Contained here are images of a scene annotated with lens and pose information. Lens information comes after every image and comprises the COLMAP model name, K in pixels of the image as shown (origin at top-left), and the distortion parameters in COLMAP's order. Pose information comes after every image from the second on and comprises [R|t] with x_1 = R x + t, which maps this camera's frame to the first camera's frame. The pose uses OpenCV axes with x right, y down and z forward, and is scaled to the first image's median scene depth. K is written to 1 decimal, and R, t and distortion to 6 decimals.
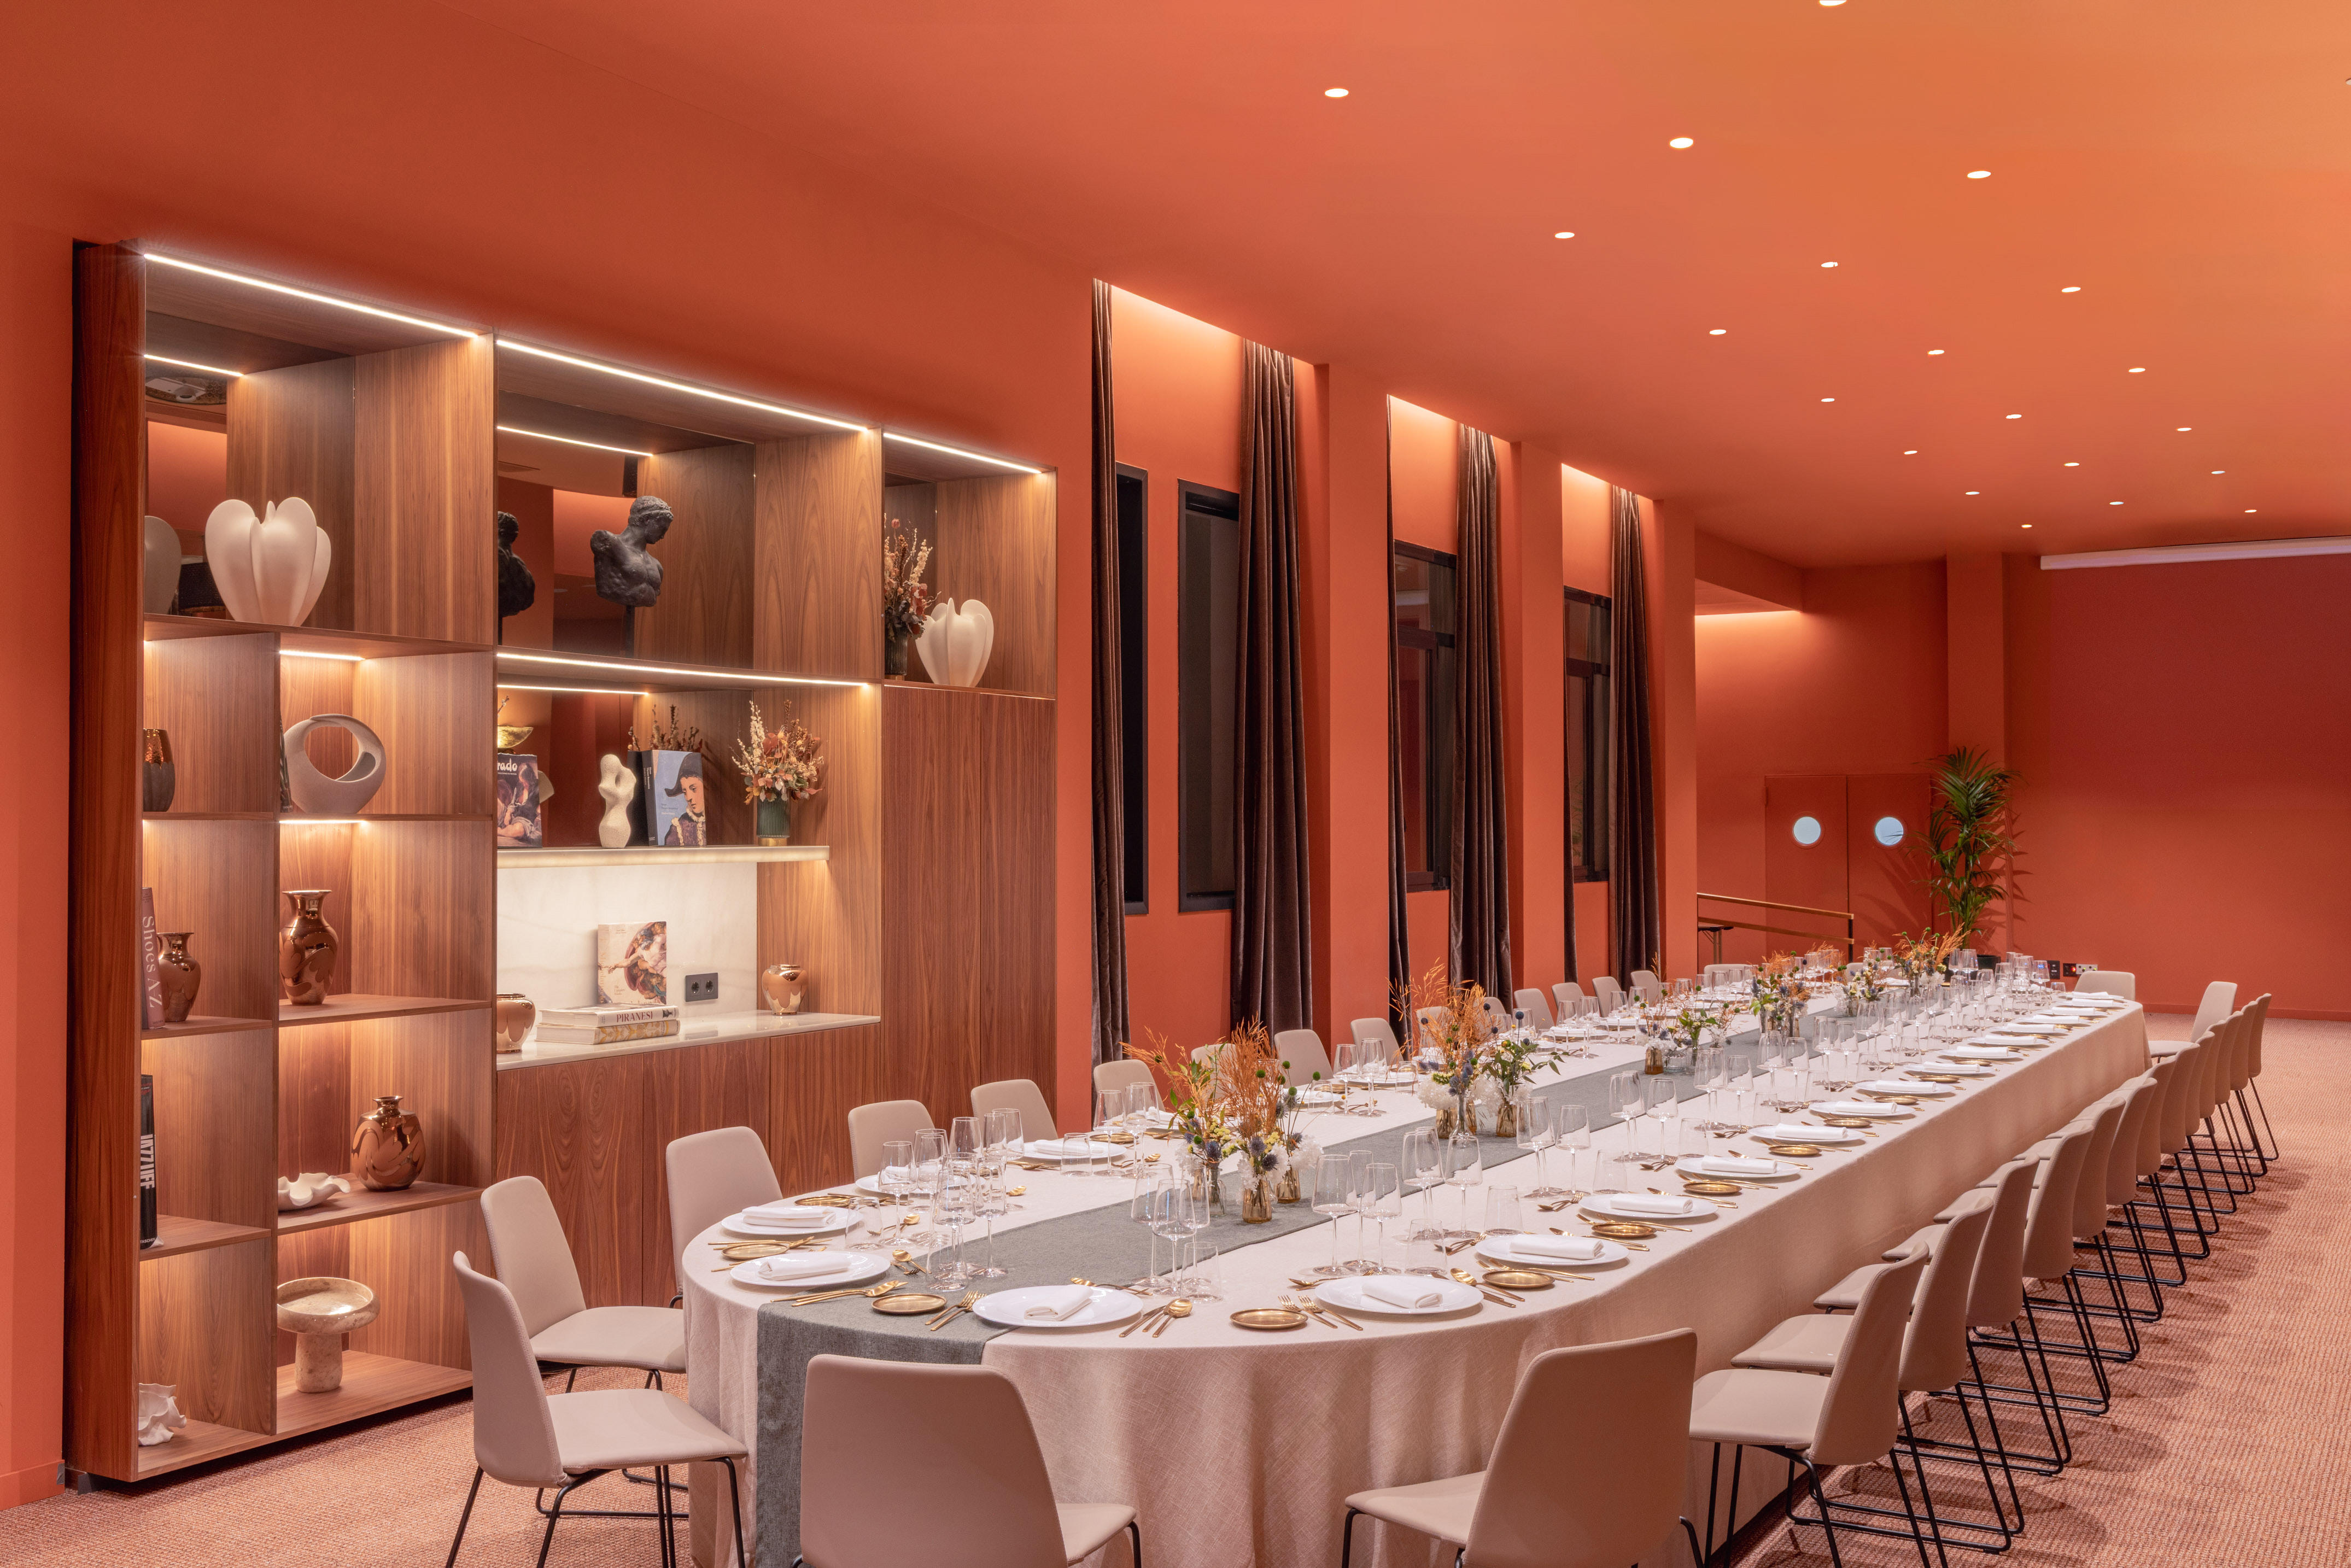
lens RADIAL K [[2238.1, 0, 1175.5], [0, 2238.1, 784.0], [0, 0, 1]] dist [0.013924, 0.023130]
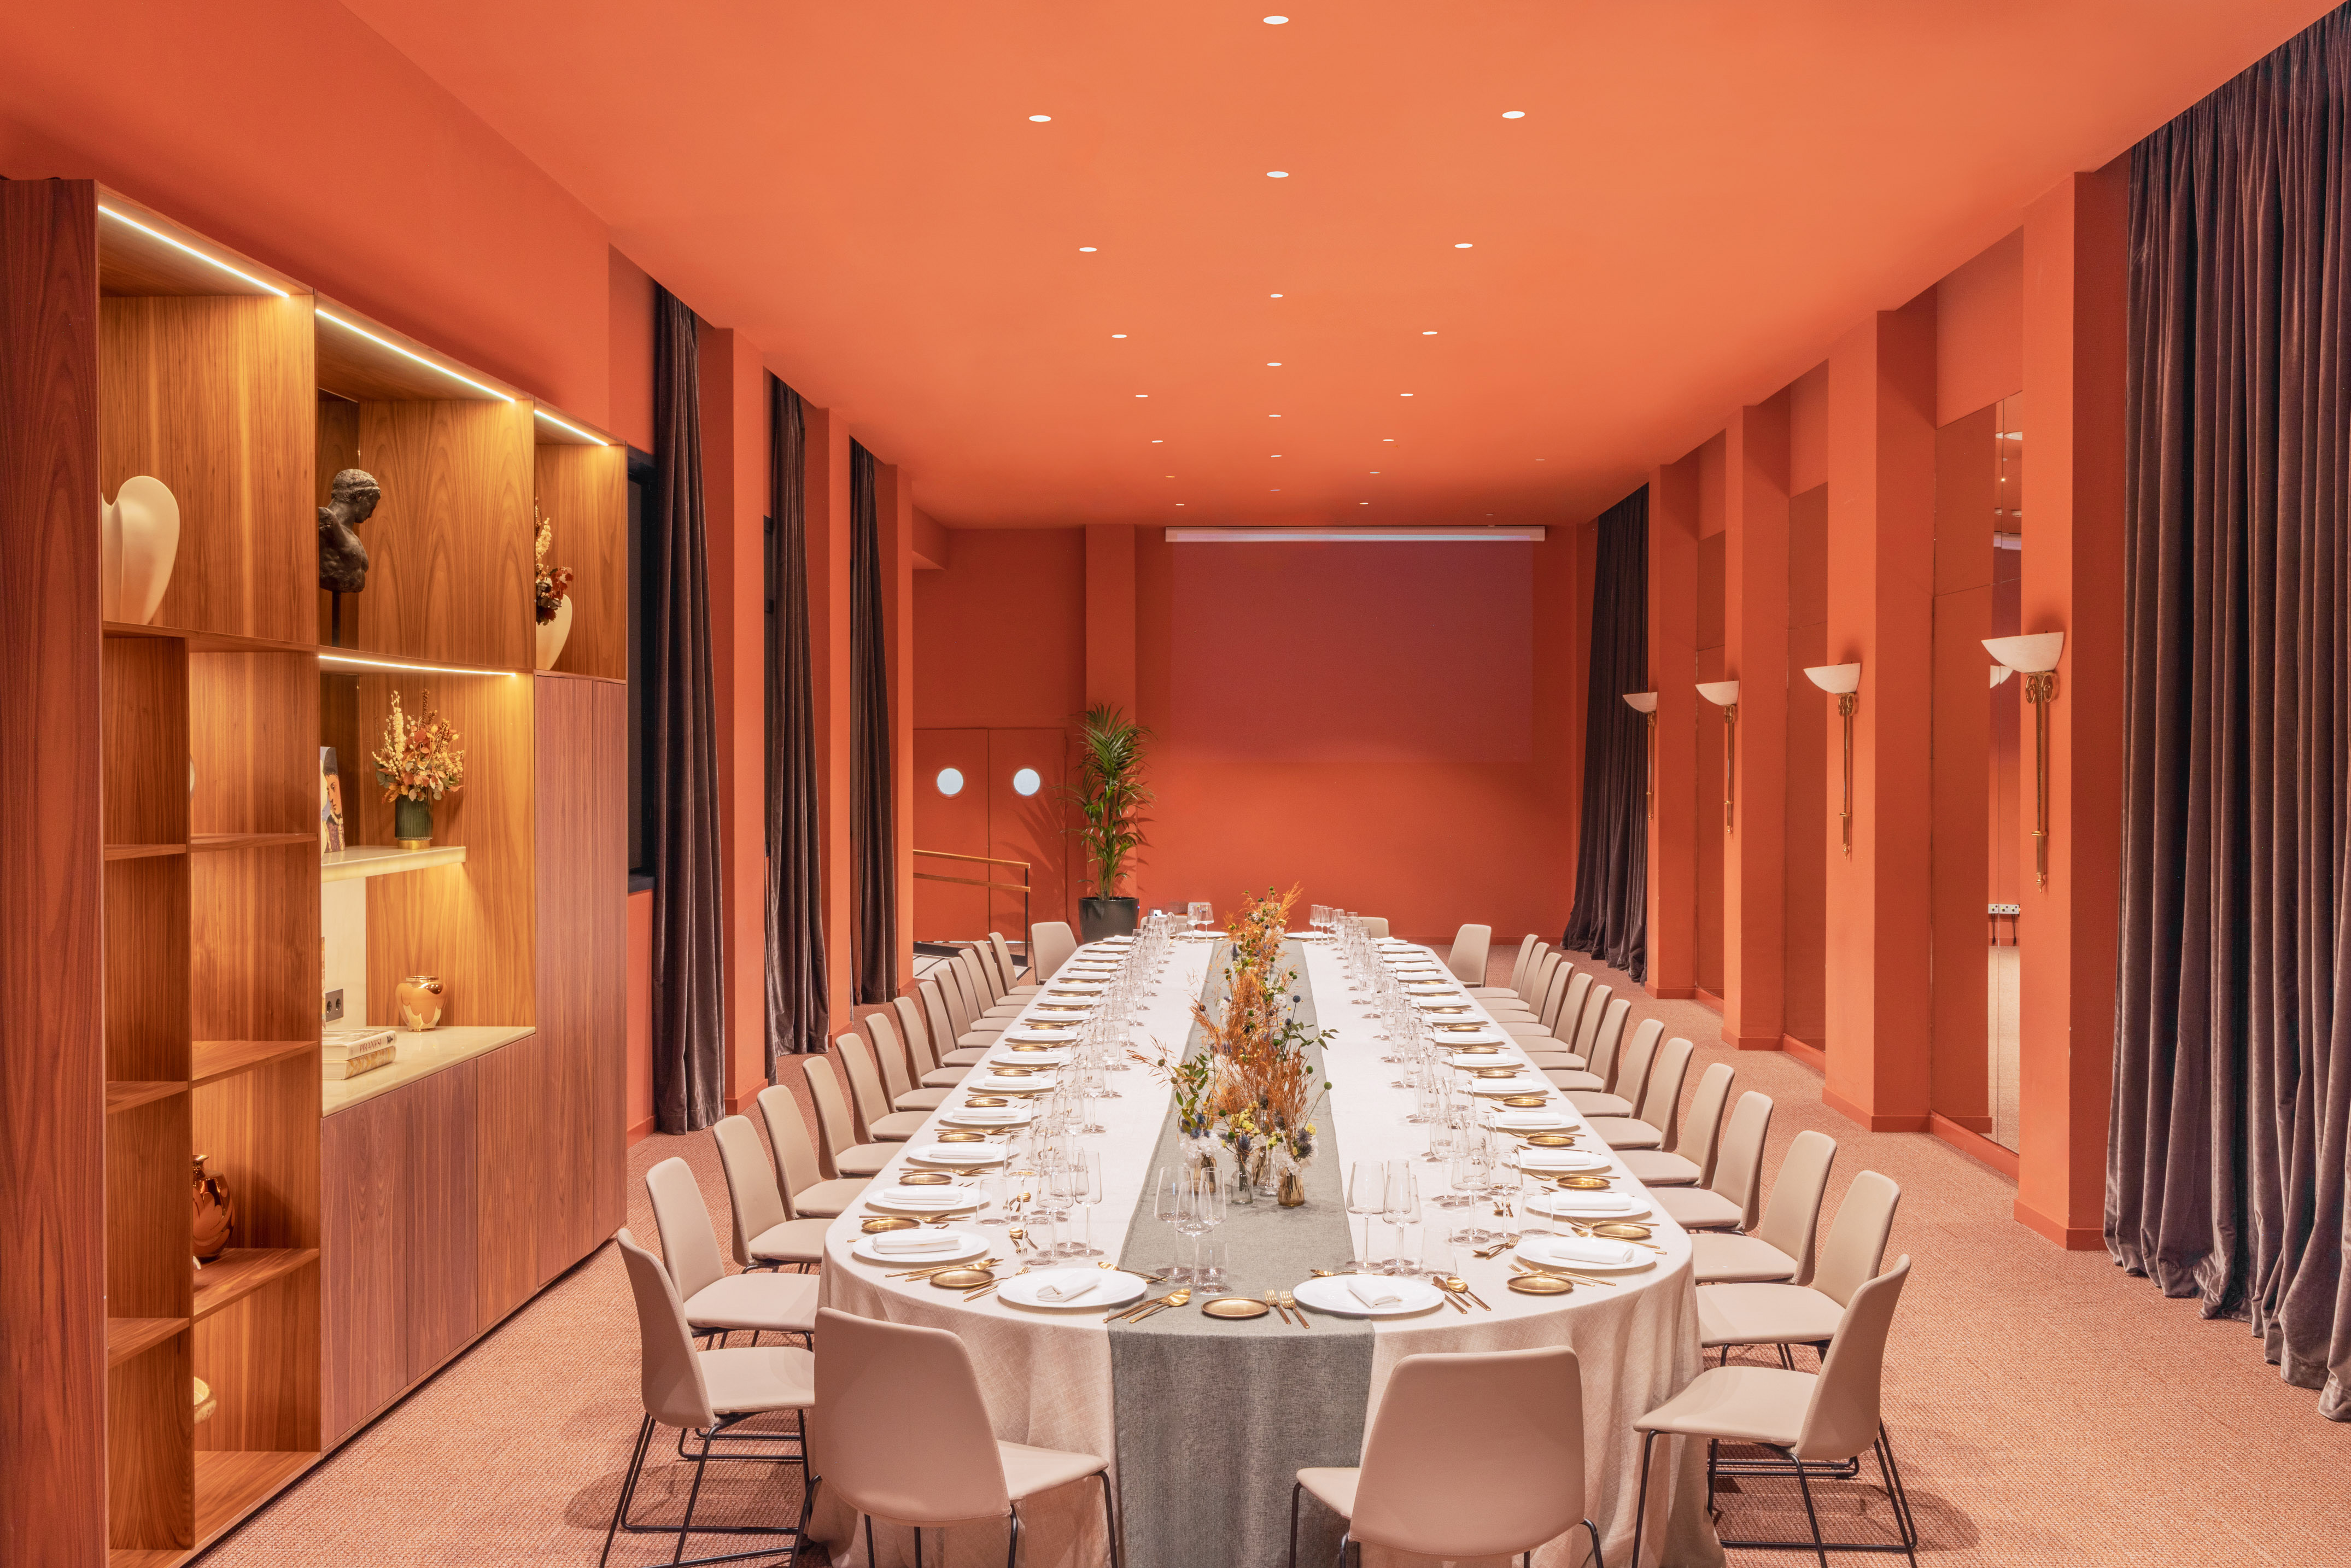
lens RADIAL K [[2329.8, 0, 1175.5], [0, 2329.8, 784.0], [0, 0, 1]] dist [0.047031, -0.018608]
pose [[0.877471, -0.006851, 0.479580, -0.364053], [-0.009009, 0.999486, 0.030762, -0.031018], [-0.479544, -0.031313, 0.876959, 0.009366]]
